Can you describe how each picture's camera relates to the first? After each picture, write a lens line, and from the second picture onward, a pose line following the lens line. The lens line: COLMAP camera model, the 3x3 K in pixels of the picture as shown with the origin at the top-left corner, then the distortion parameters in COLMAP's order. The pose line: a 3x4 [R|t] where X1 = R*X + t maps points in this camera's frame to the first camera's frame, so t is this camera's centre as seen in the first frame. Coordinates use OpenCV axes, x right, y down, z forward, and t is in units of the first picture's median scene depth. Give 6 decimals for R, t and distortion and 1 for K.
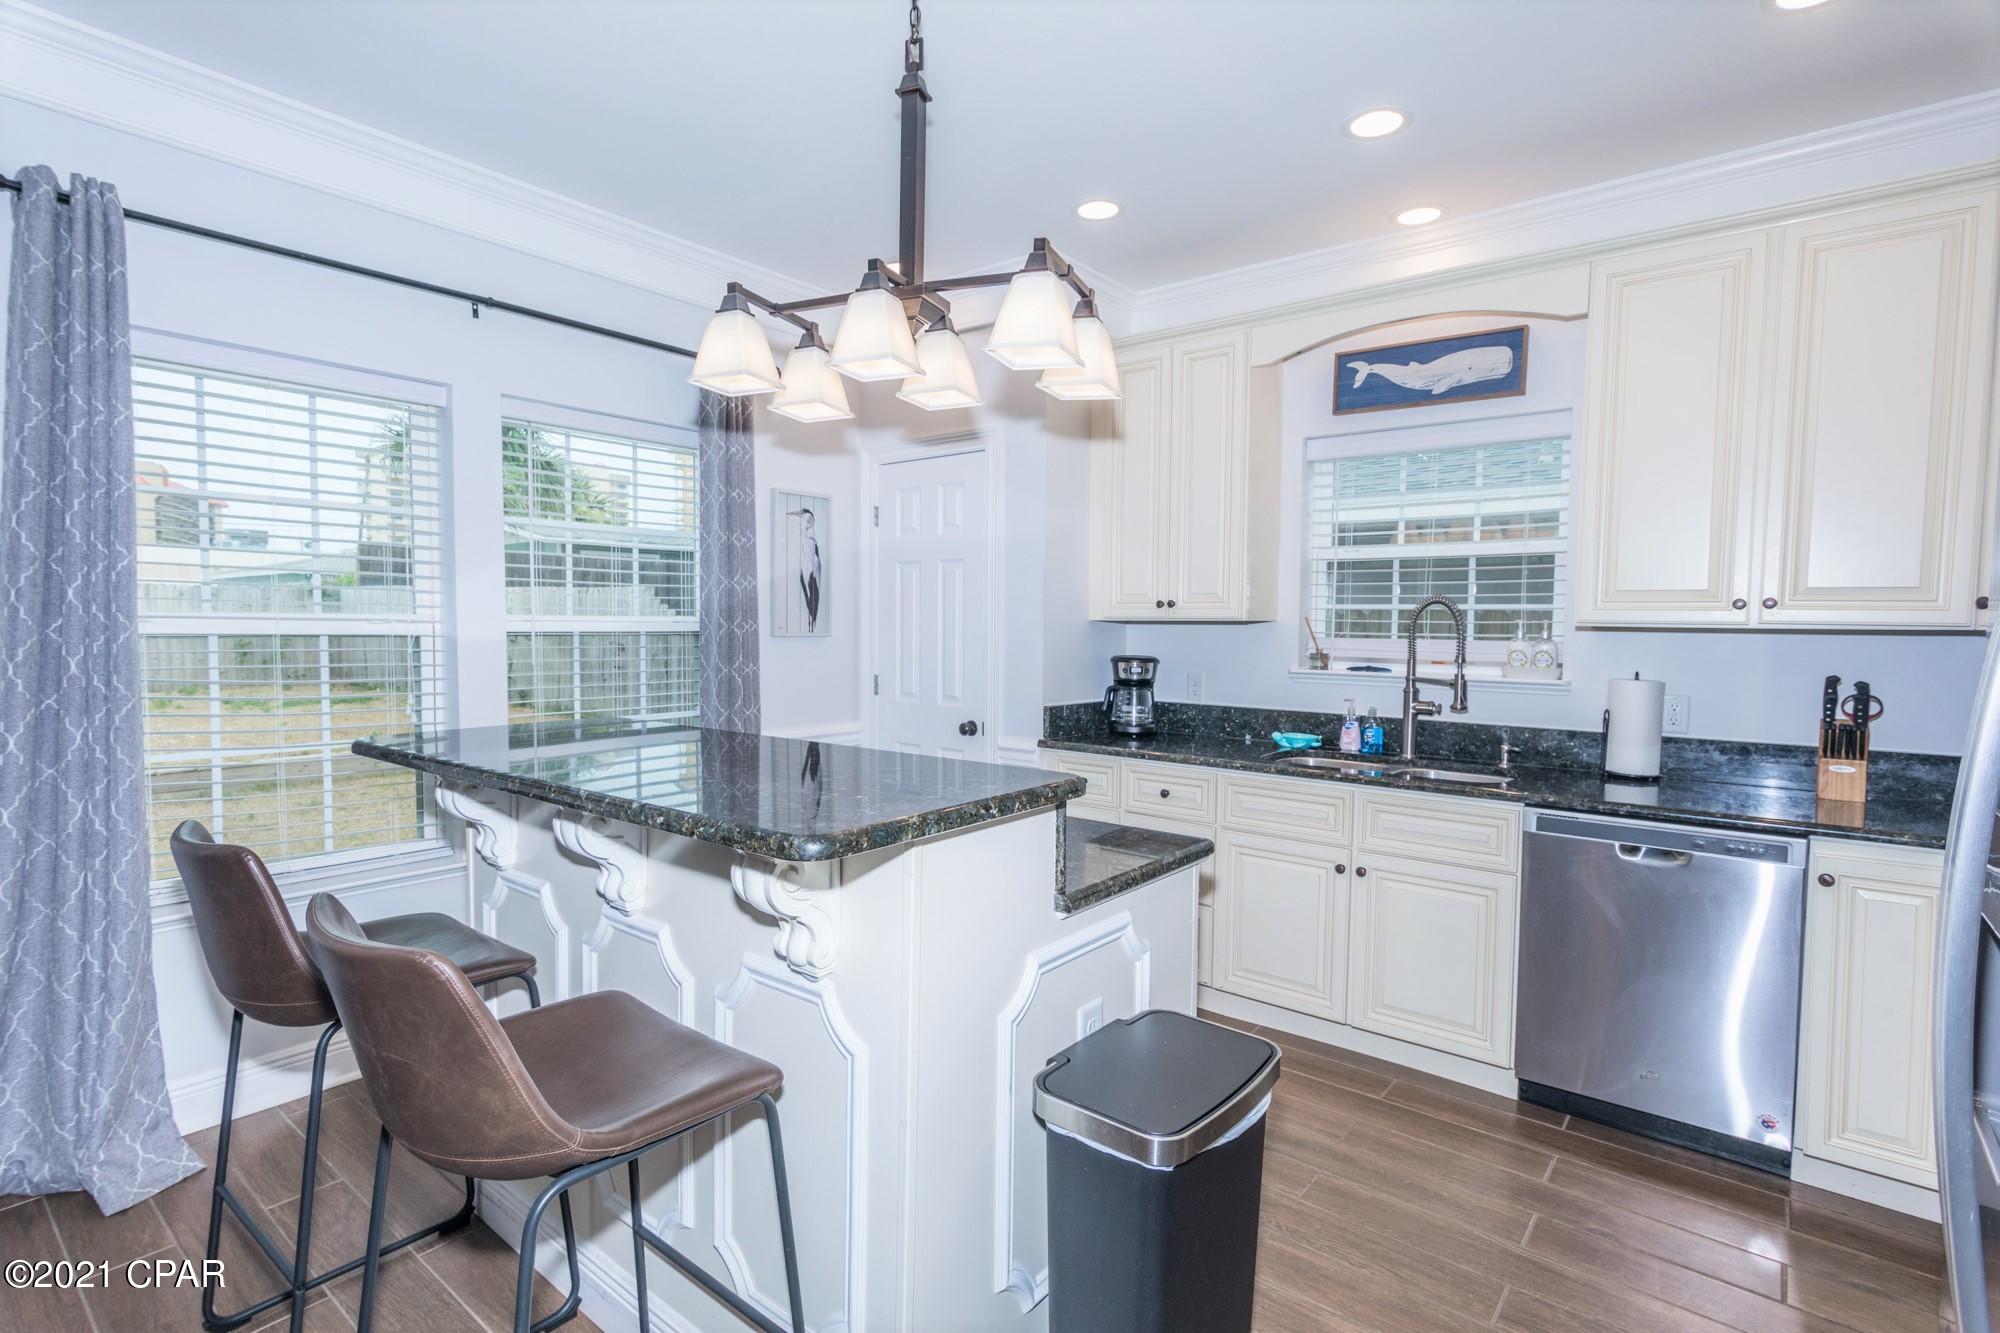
lens RADIAL K [[962.1, 0, 997.6], [0, 962.1, 666.6], [0, 0, 1]] dist [0.001055, 0.000316]
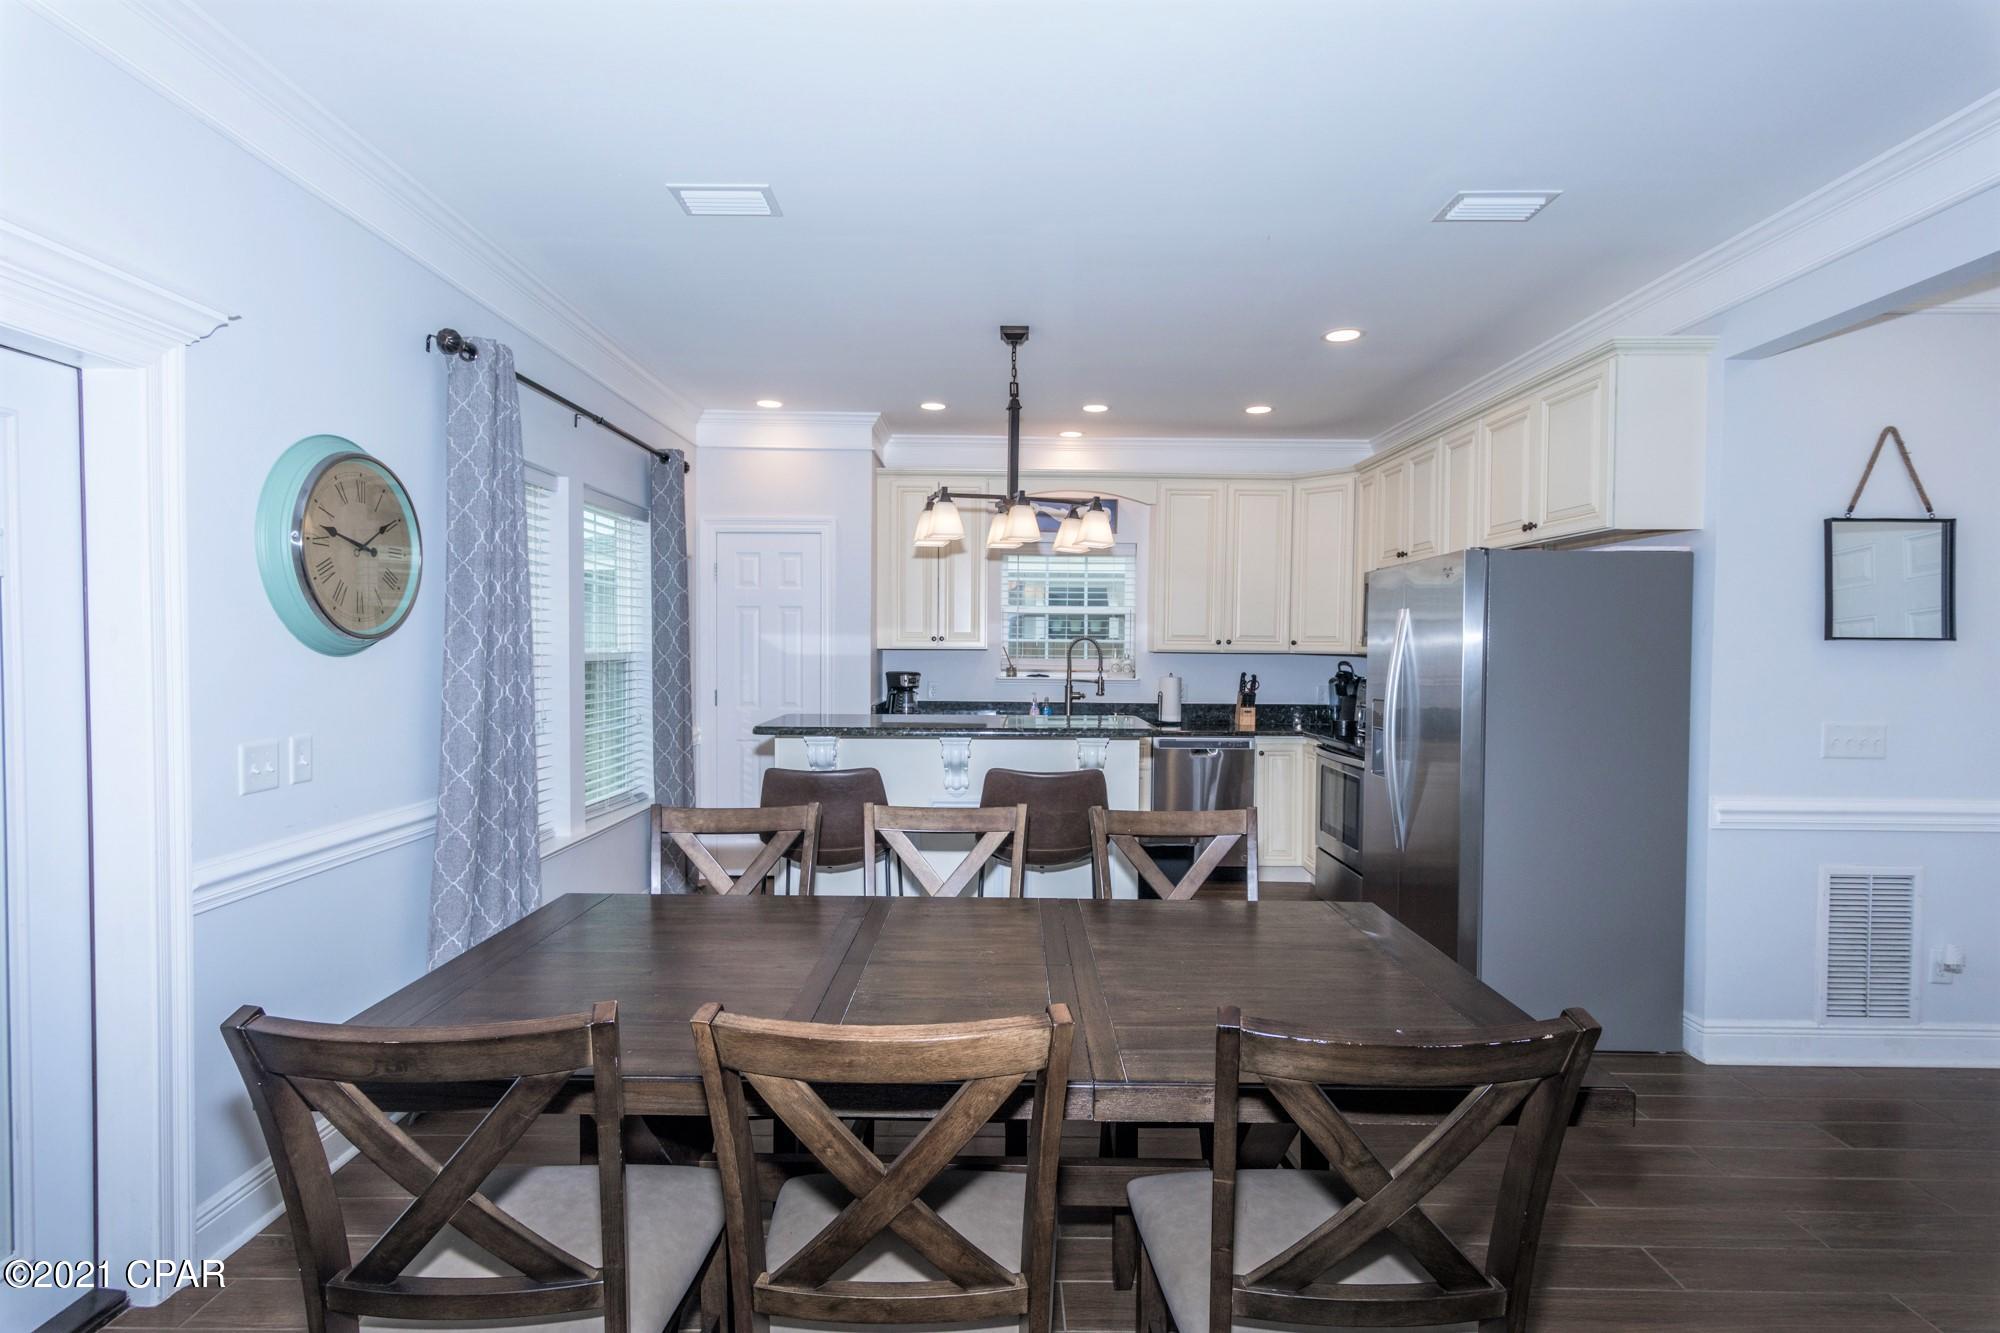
lens RADIAL K [[962.1, 0, 997.6], [0, 962.1, 666.6], [0, 0, 1]] dist [0.001055, 0.000316]
pose [[0.780247, -0.017770, 0.625219, -1.072799], [0.027892, 0.999590, -0.006398, -0.006647], [-0.624849, 0.022431, 0.780423, -0.462217]]
